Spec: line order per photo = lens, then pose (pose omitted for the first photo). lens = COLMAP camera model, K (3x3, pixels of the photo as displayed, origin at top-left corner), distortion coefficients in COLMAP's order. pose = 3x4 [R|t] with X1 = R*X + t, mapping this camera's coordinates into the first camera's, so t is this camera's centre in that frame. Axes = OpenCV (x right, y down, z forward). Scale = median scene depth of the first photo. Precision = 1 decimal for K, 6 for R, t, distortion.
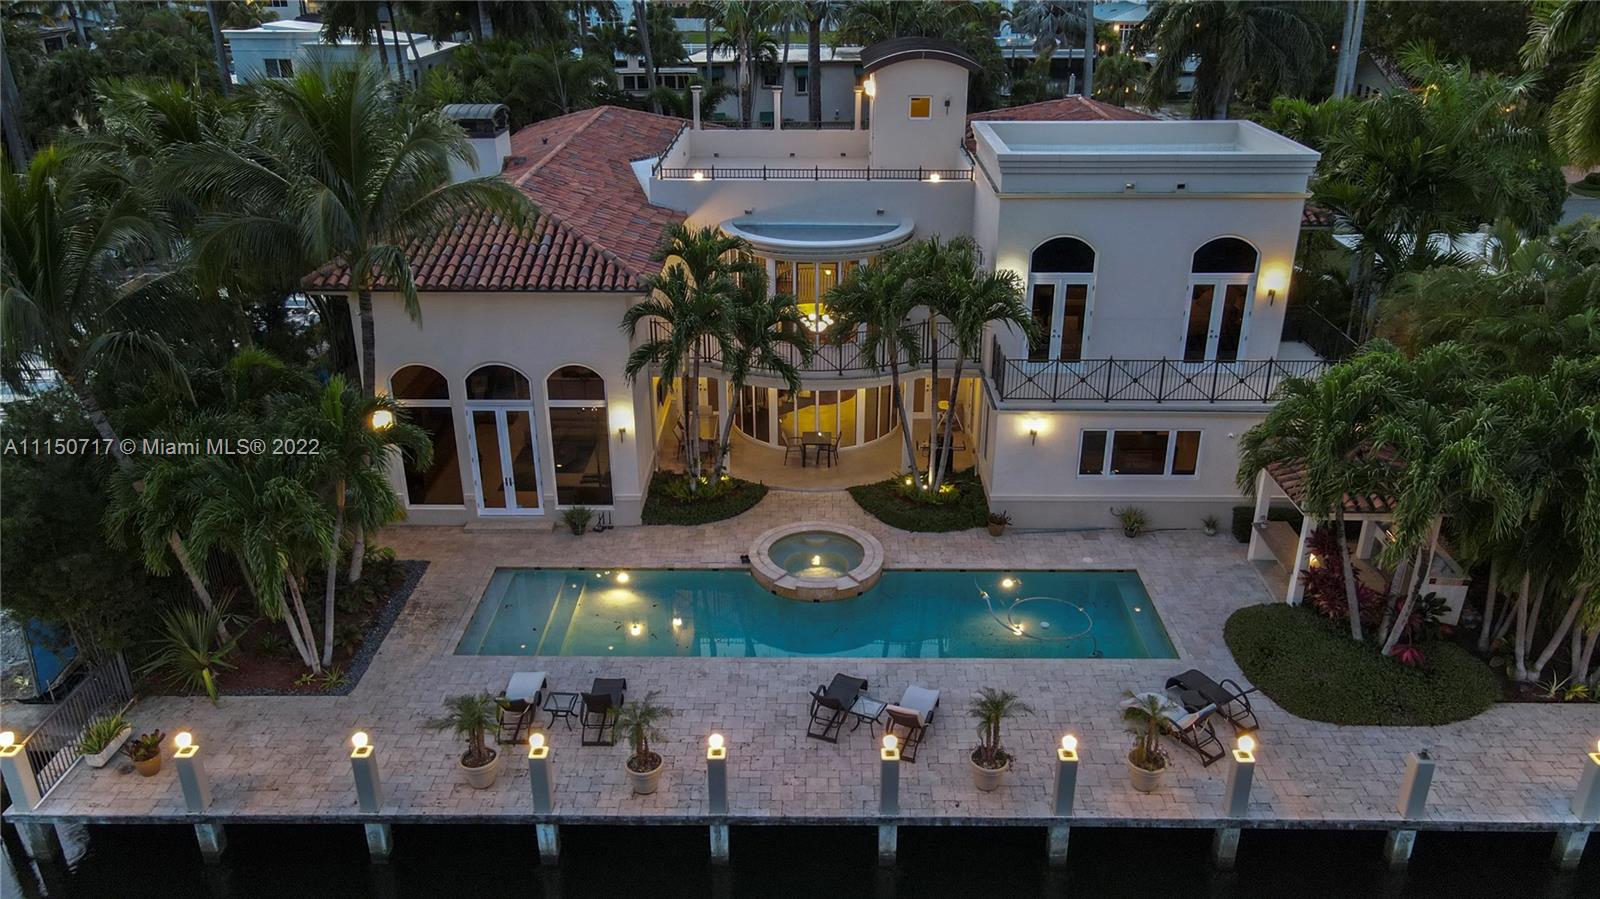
lens RADIAL K [[1183.1, 0, 806.9], [0, 1183.1, 455.3], [0, 0, 1]] dist [-0.016219, 0.059982]
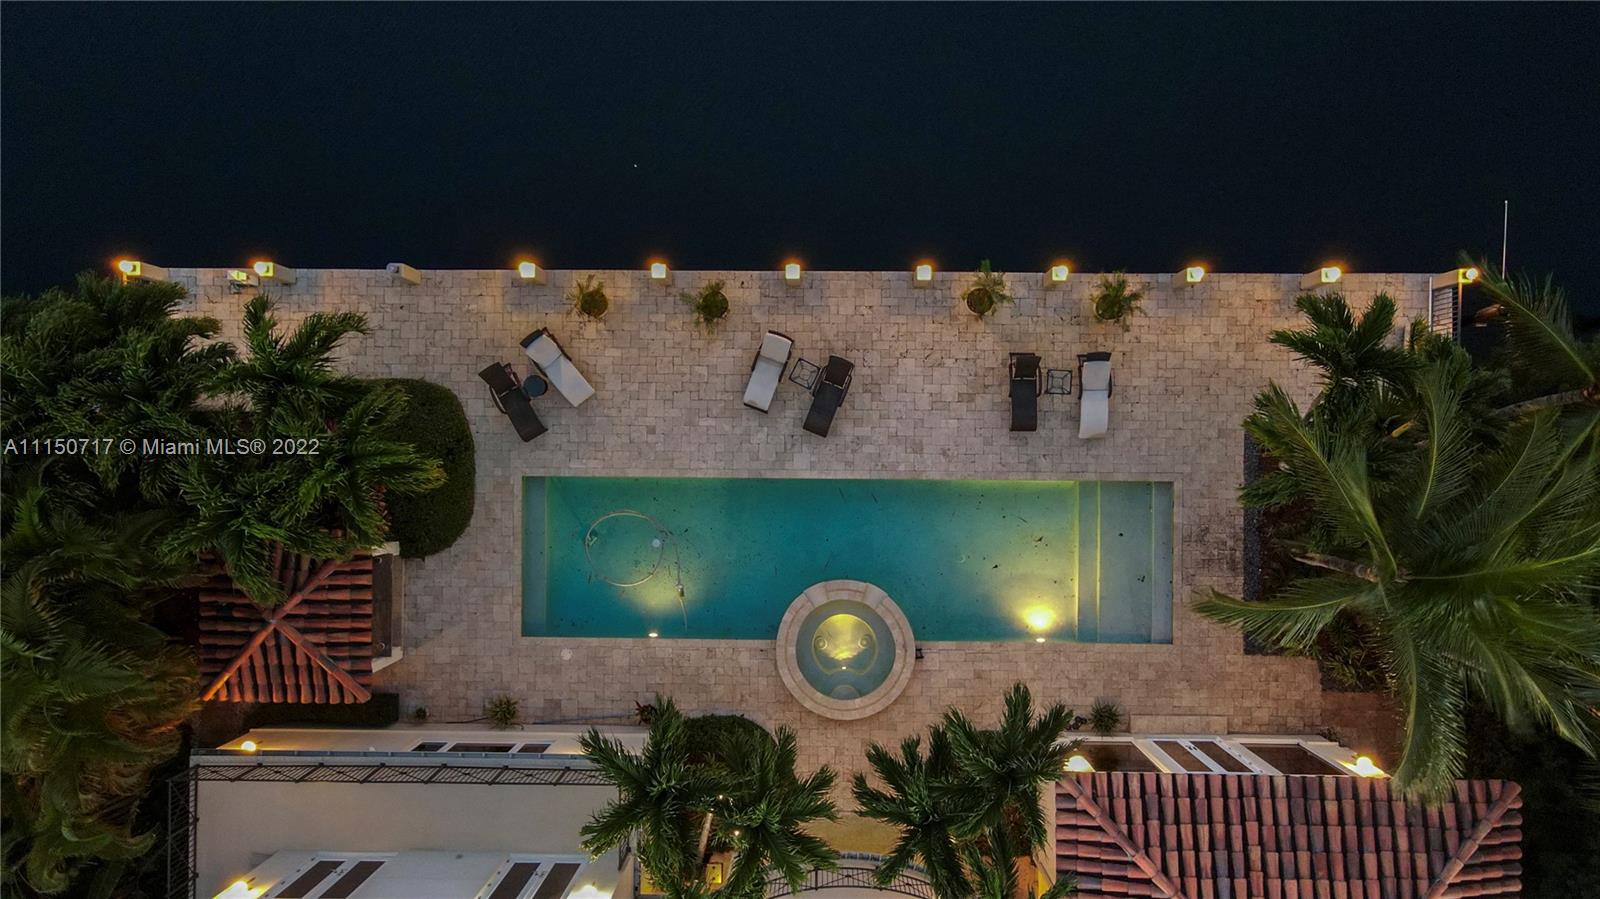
lens RADIAL K [[1183.1, 0, 806.9], [0, 1183.1, 455.3], [0, 0, 1]] dist [-0.016219, 0.059982]
pose [[-0.999806, 0.001544, 0.019634, 0.019660], [0.017285, -0.409066, 0.912341, -0.720873], [0.009441, 0.912504, 0.408959, 0.447480]]
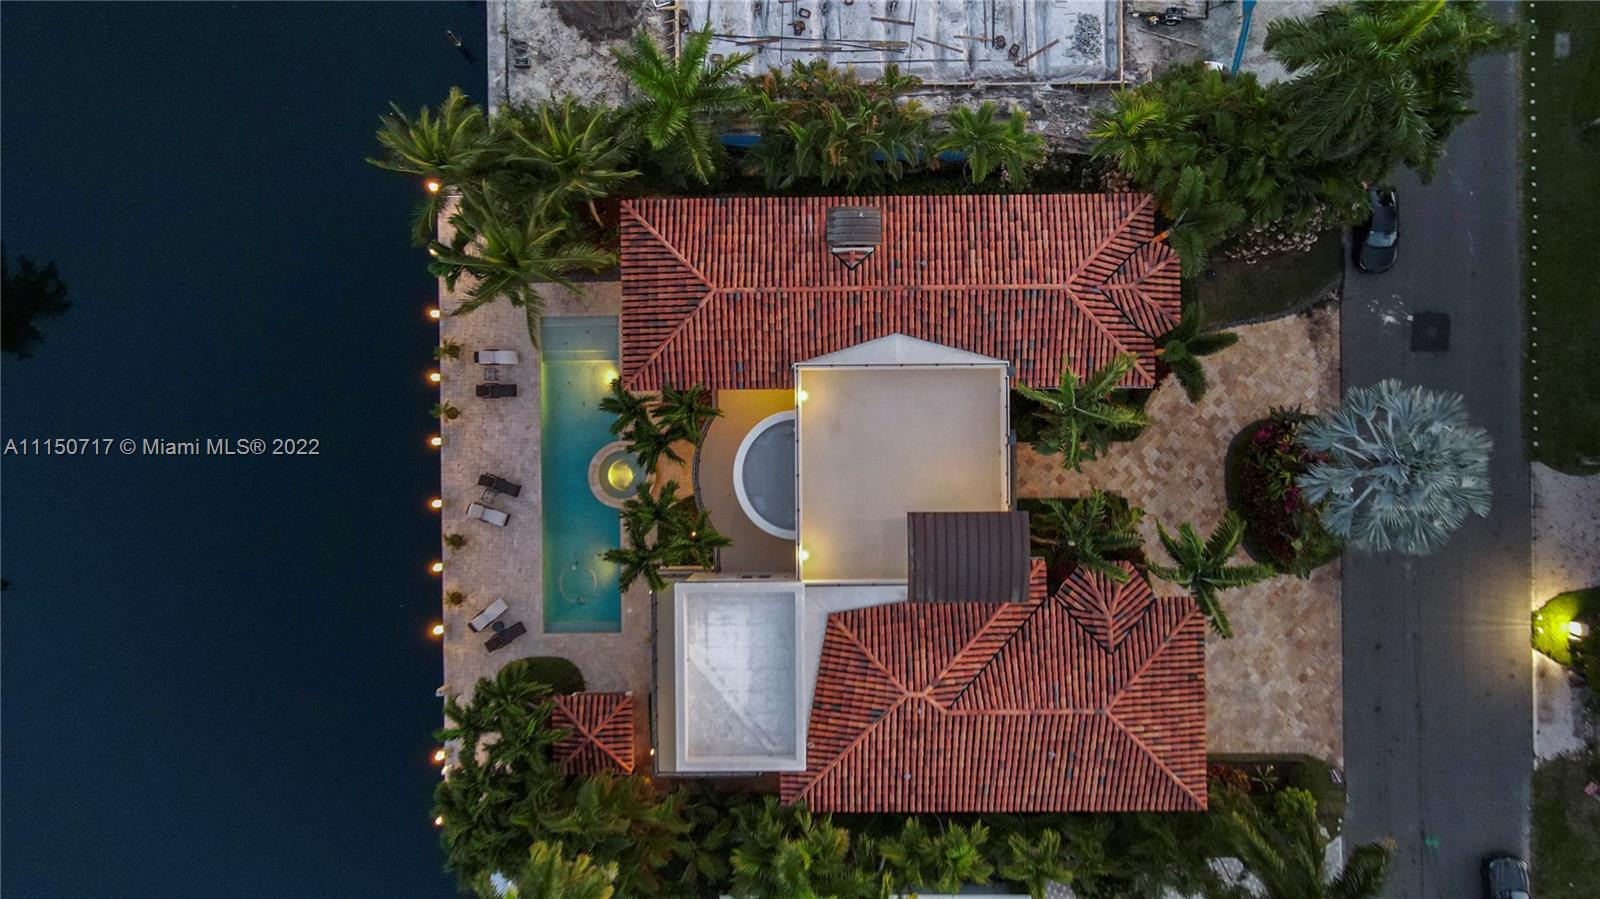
lens RADIAL K [[1183.1, 0, 806.9], [0, 1183.1, 455.3], [0, 0, 1]] dist [-0.016219, 0.059982]
pose [[0.019203, 0.999791, 0.007085, -0.032296], [-0.393736, 0.001049, 0.919223, -1.840618], [0.919023, -0.020441, 0.393674, 0.488202]]
